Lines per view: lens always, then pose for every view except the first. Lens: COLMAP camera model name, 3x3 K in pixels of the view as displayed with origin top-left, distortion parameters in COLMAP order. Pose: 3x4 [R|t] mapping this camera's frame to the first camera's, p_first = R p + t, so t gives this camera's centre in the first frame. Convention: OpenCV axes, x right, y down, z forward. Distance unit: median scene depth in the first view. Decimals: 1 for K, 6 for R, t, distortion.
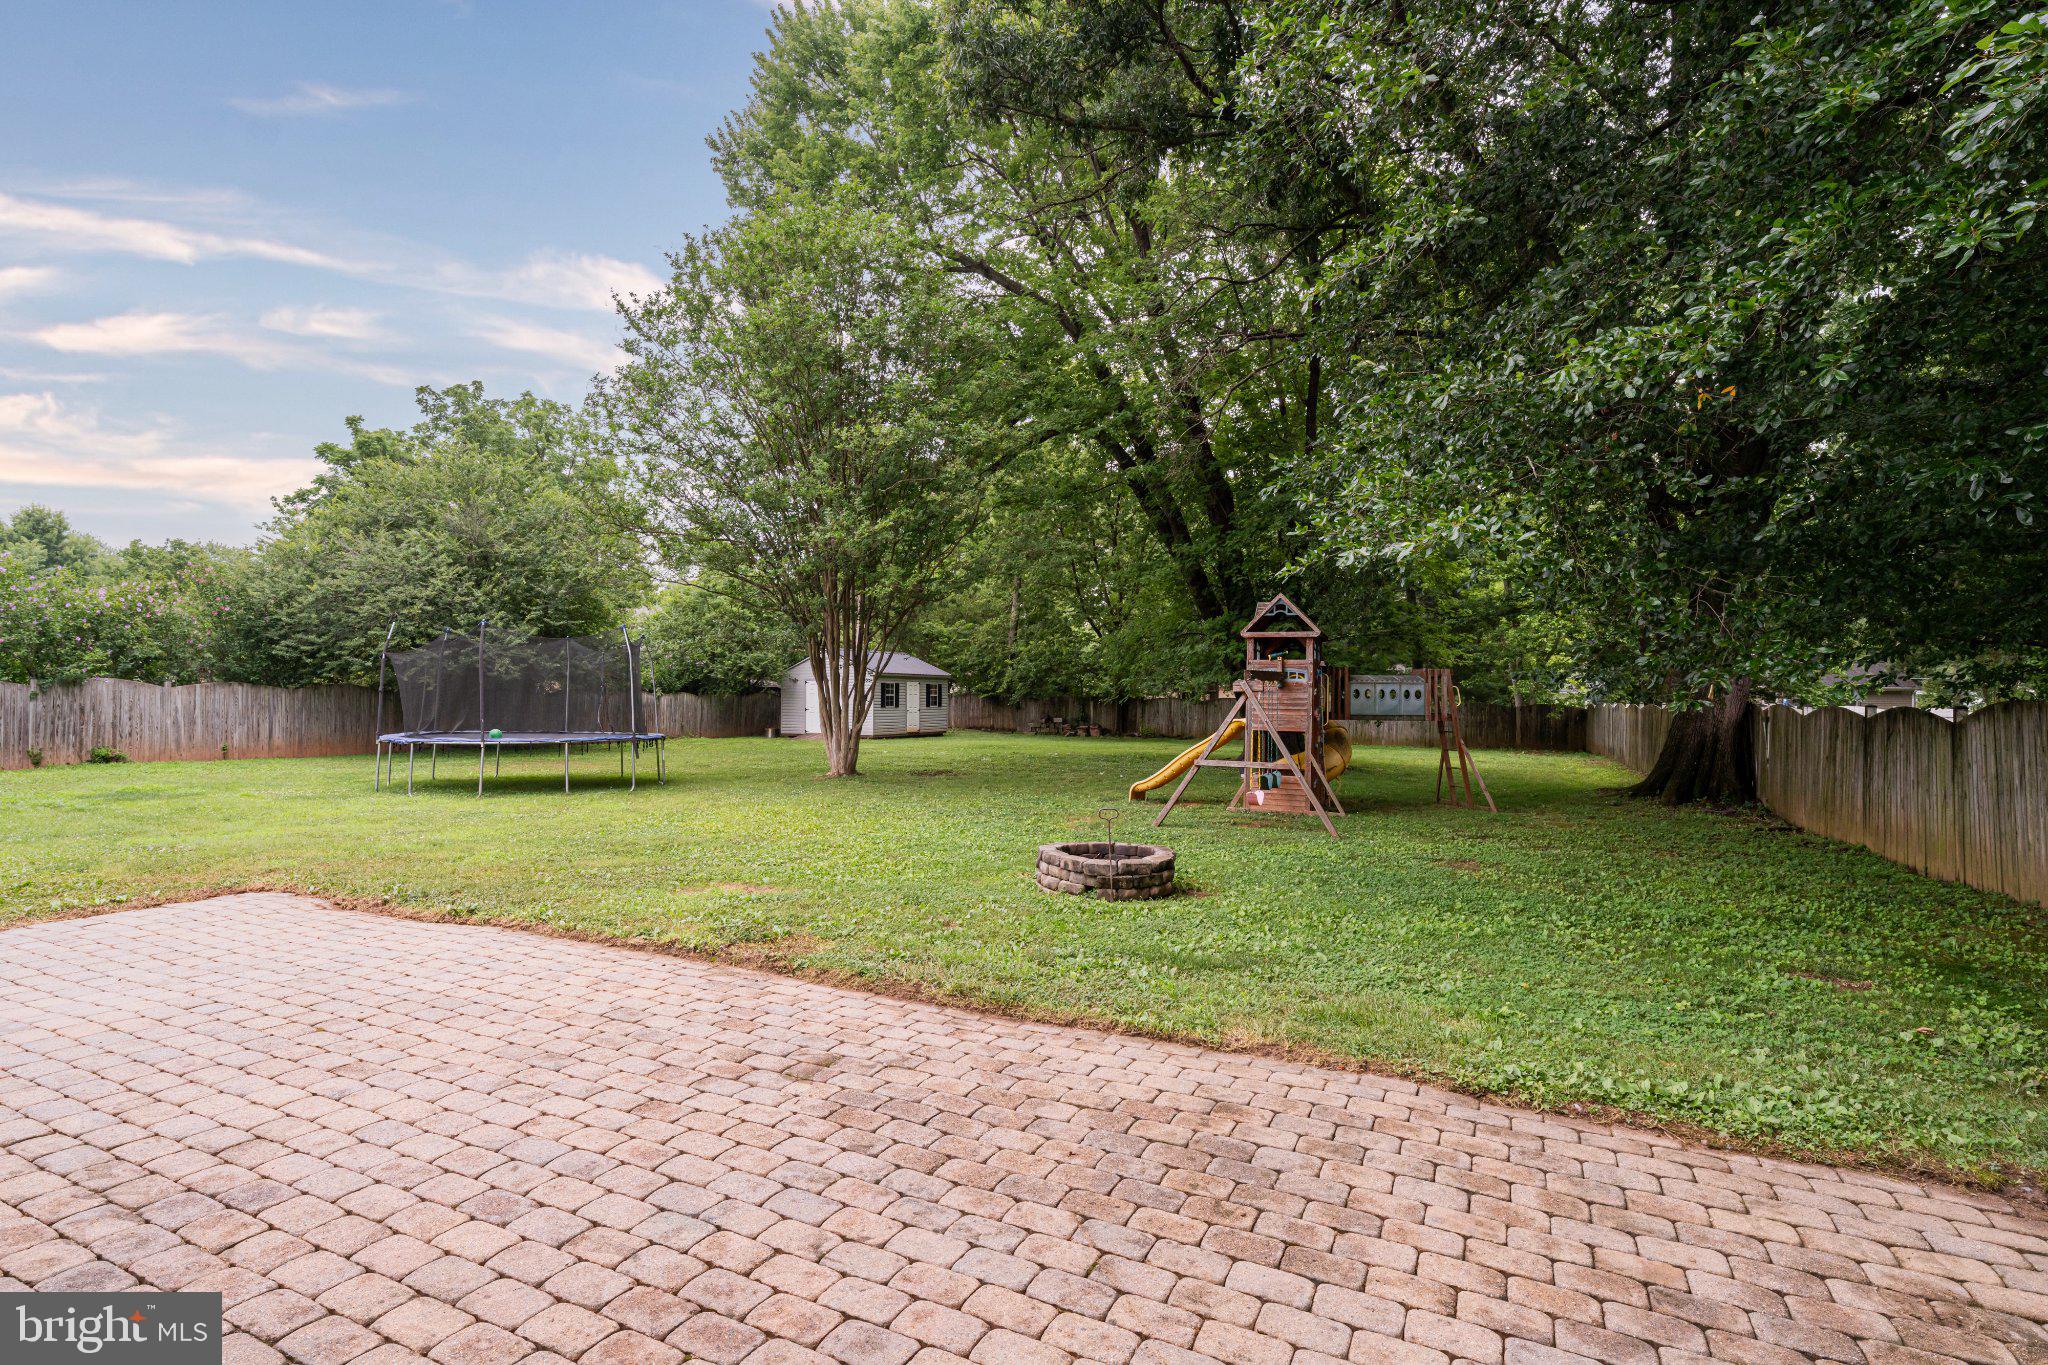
lens RADIAL K [[996.6, 0, 1022.4], [0, 996.6, 686.9], [0, 0, 1]] dist [-0.000504, -0.000004]
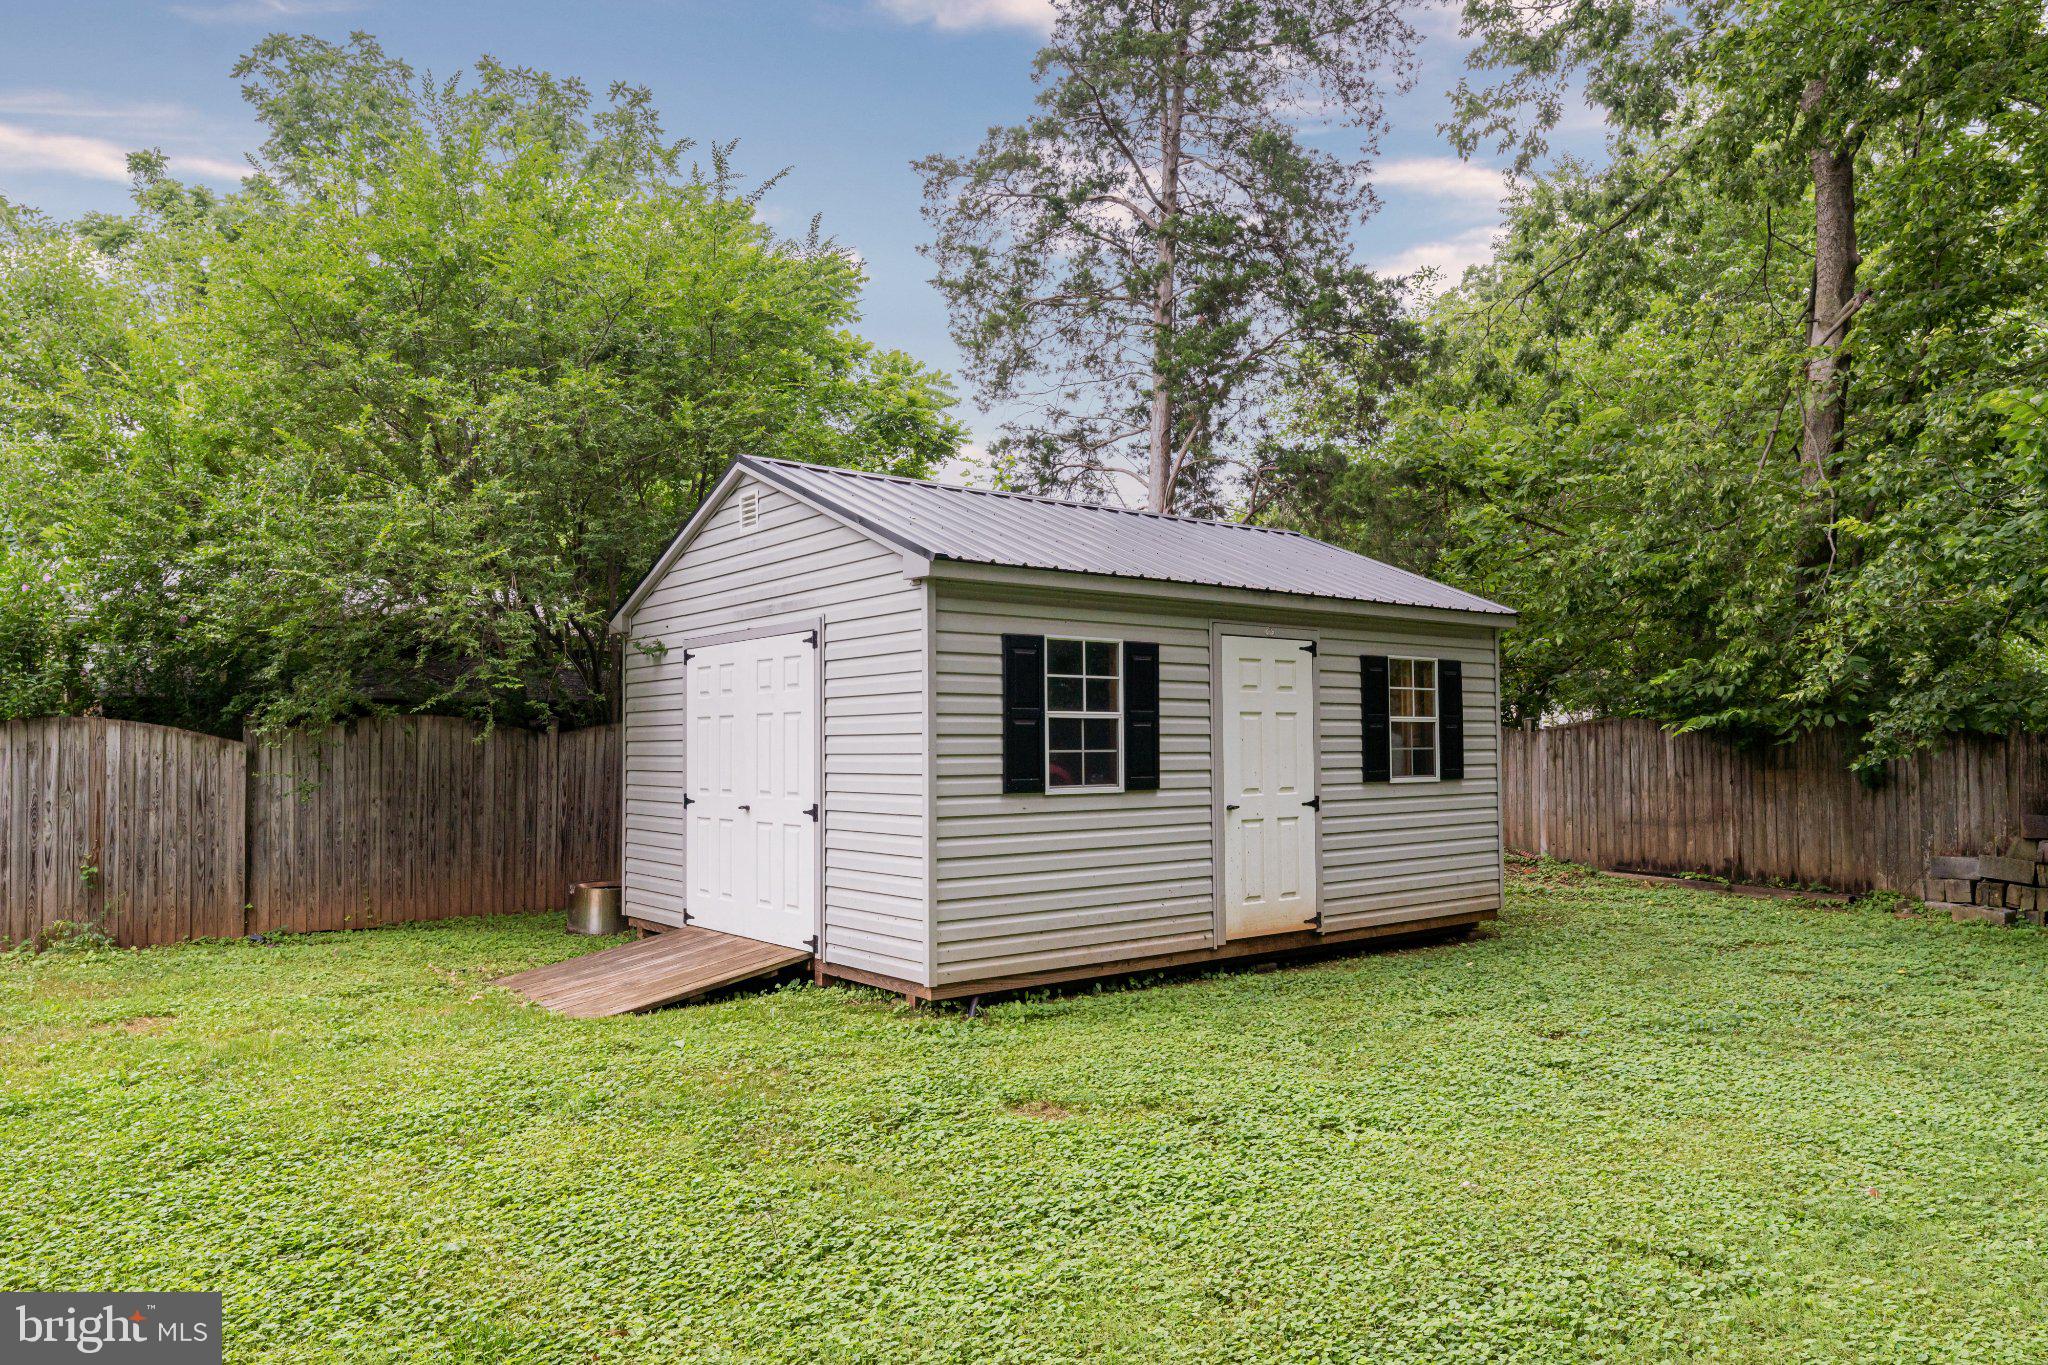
lens RADIAL K [[1377.8, 0, 1020.8], [0, 1377.8, 689.6], [0, 0, 1]] dist [0.001511, 0.000116]
pose [[0.895977, -0.032534, -0.442907, -0.040947], [0.015281, 0.998981, -0.042469, 0.012899], [0.443837, 0.031283, 0.895561, 0.743658]]
